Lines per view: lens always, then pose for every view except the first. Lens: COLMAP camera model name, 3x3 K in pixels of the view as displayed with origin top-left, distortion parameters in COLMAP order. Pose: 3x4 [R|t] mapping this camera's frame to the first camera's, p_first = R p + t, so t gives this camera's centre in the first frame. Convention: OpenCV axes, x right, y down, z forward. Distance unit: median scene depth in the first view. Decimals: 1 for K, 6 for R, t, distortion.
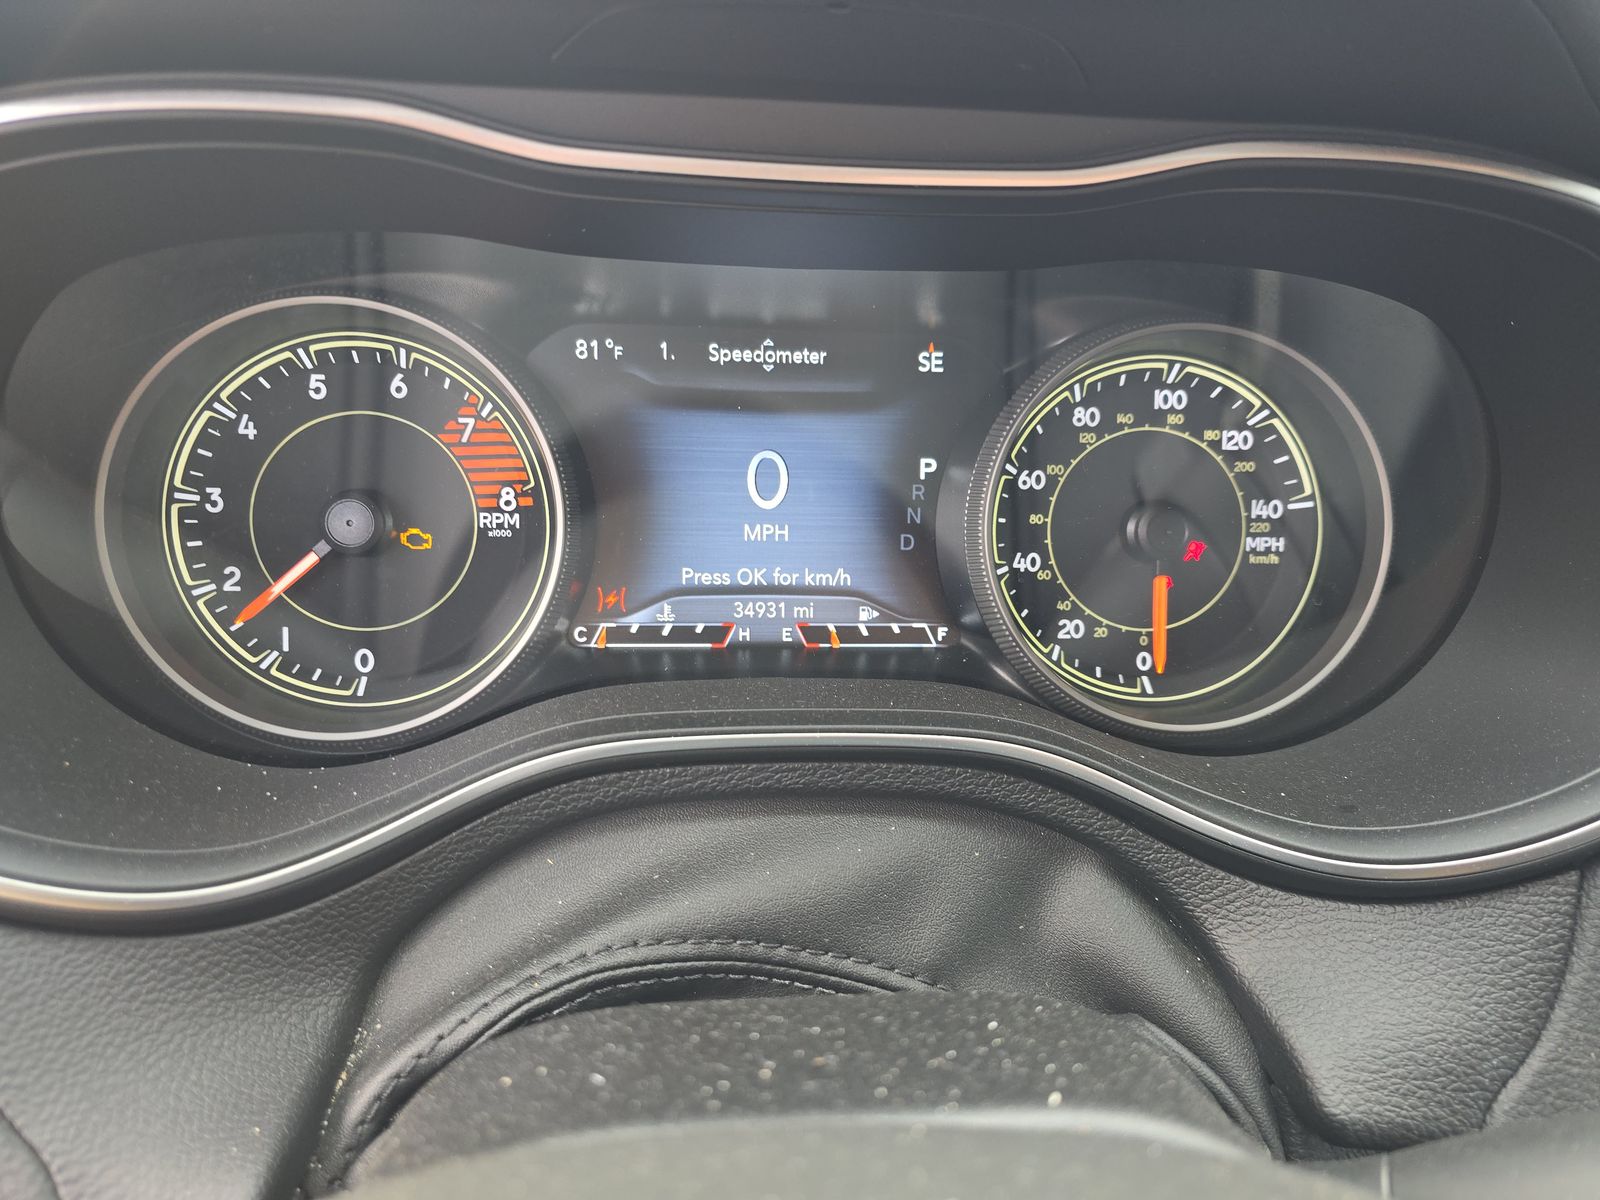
lens RADIAL K [[1089.9, 0, 807.4], [0, 1089.9, 609.5], [0, 0, 1]] dist [0.039088, -0.075037]
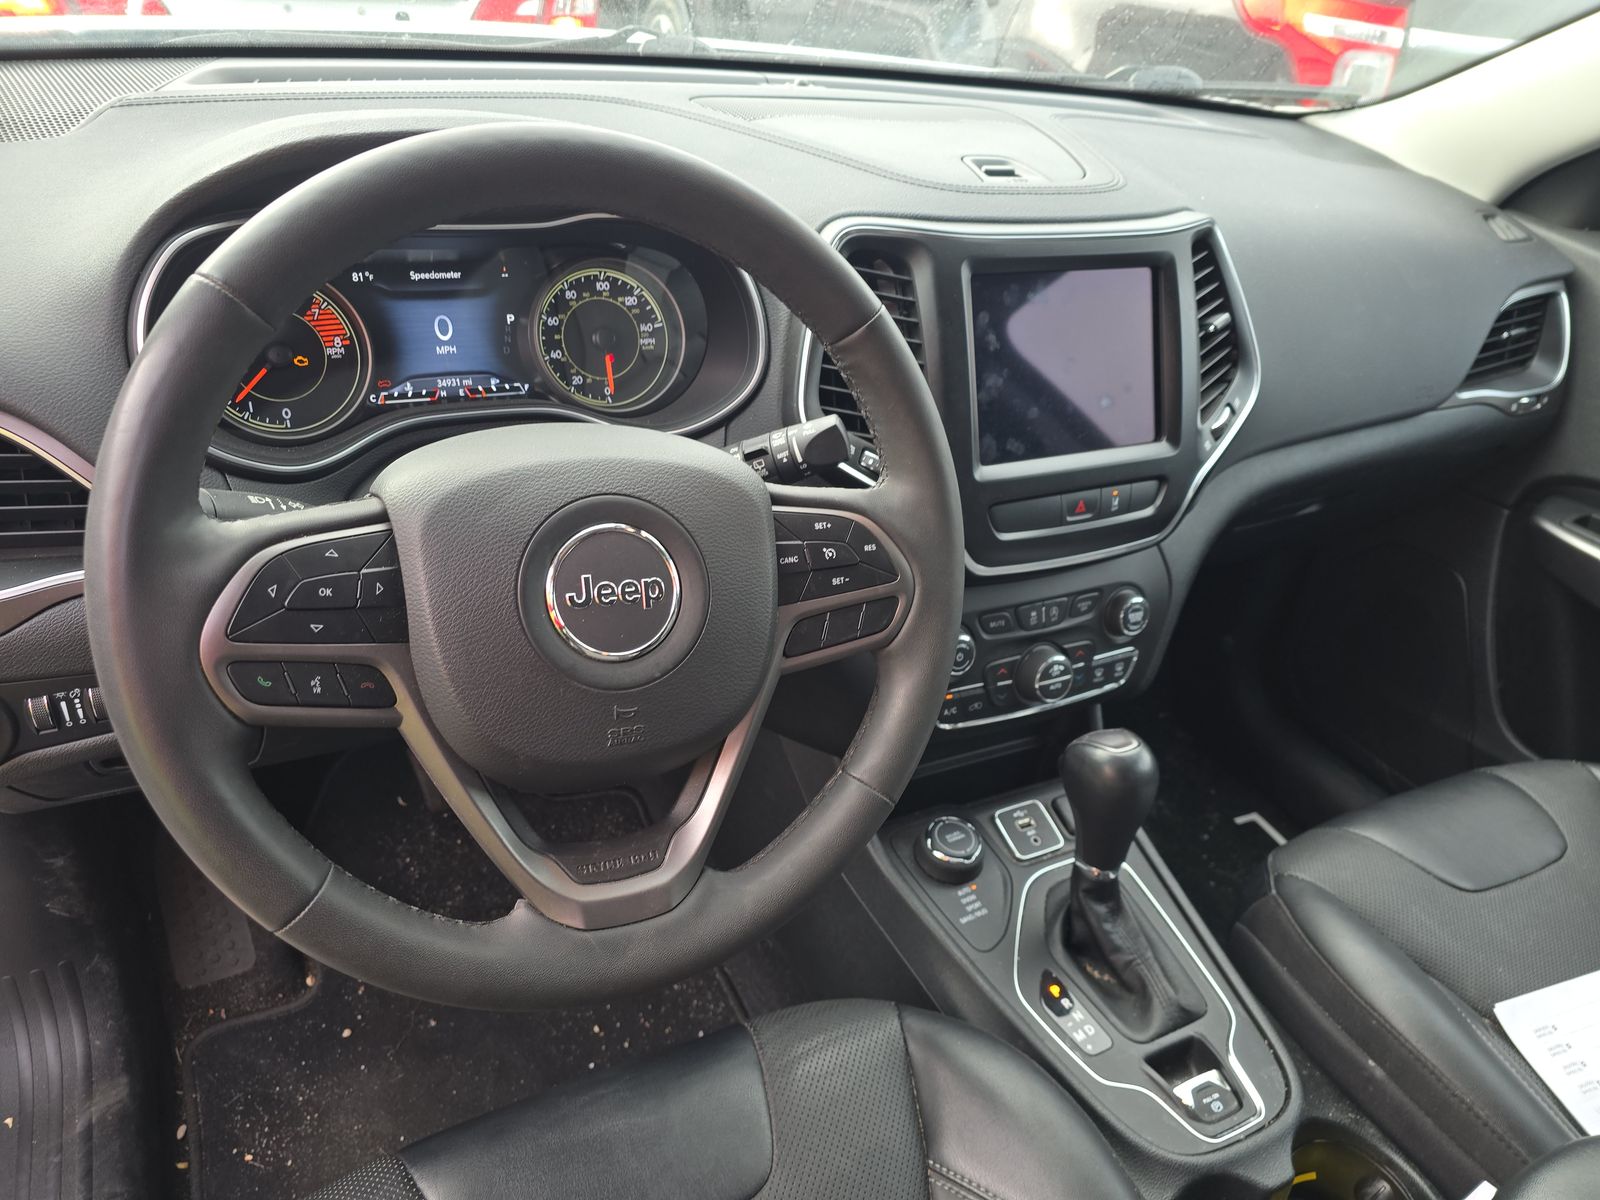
lens RADIAL K [[1089.9, 0, 807.4], [0, 1089.9, 609.5], [0, 0, 1]] dist [0.039088, -0.075037]
pose [[0.927804, -0.152580, 0.340439, -0.214628], [0.108909, 0.983565, 0.144009, 0.239109], [-0.356817, -0.096536, 0.929173, -1.642535]]
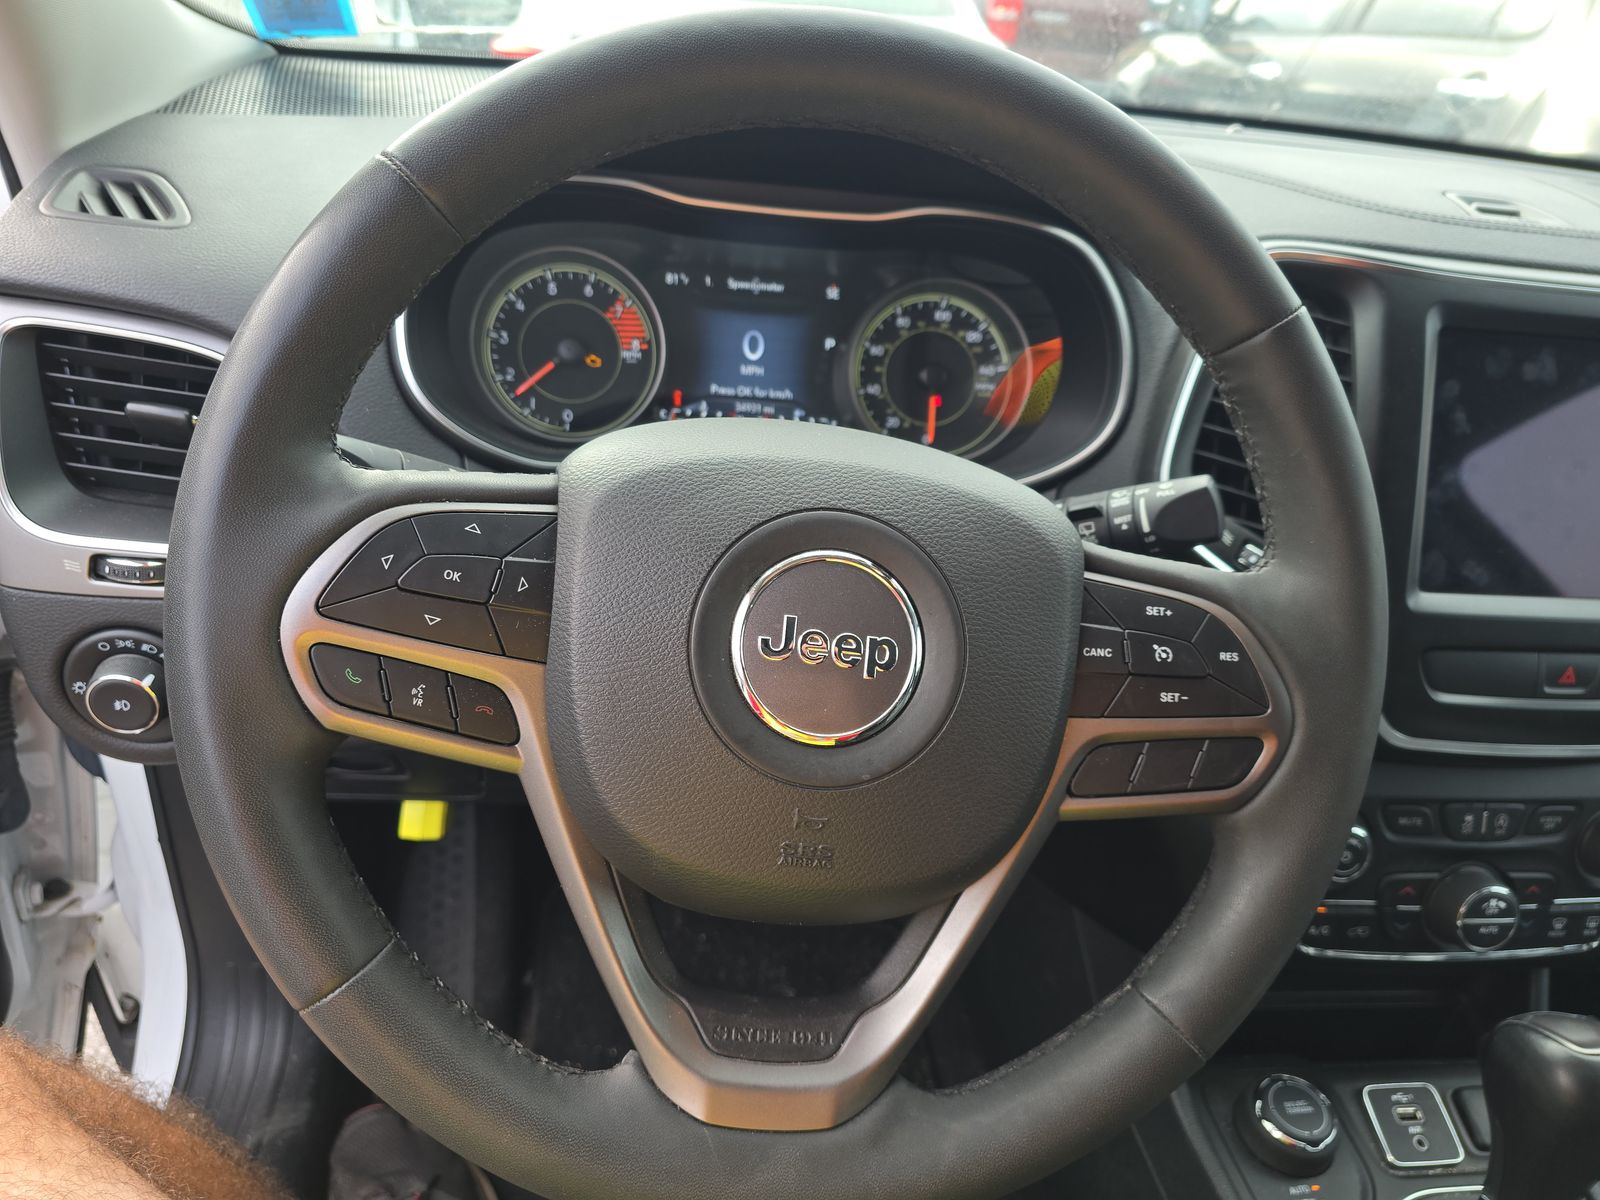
lens RADIAL K [[1089.9, 0, 807.4], [0, 1089.9, 609.5], [0, 0, 1]] dist [0.039088, -0.075037]
pose [[0.998715, 0.039996, 0.031118, 0.022326], [-0.040490, 0.999061, 0.015415, 0.363291], [-0.030472, -0.016655, 0.999397, -1.152735]]
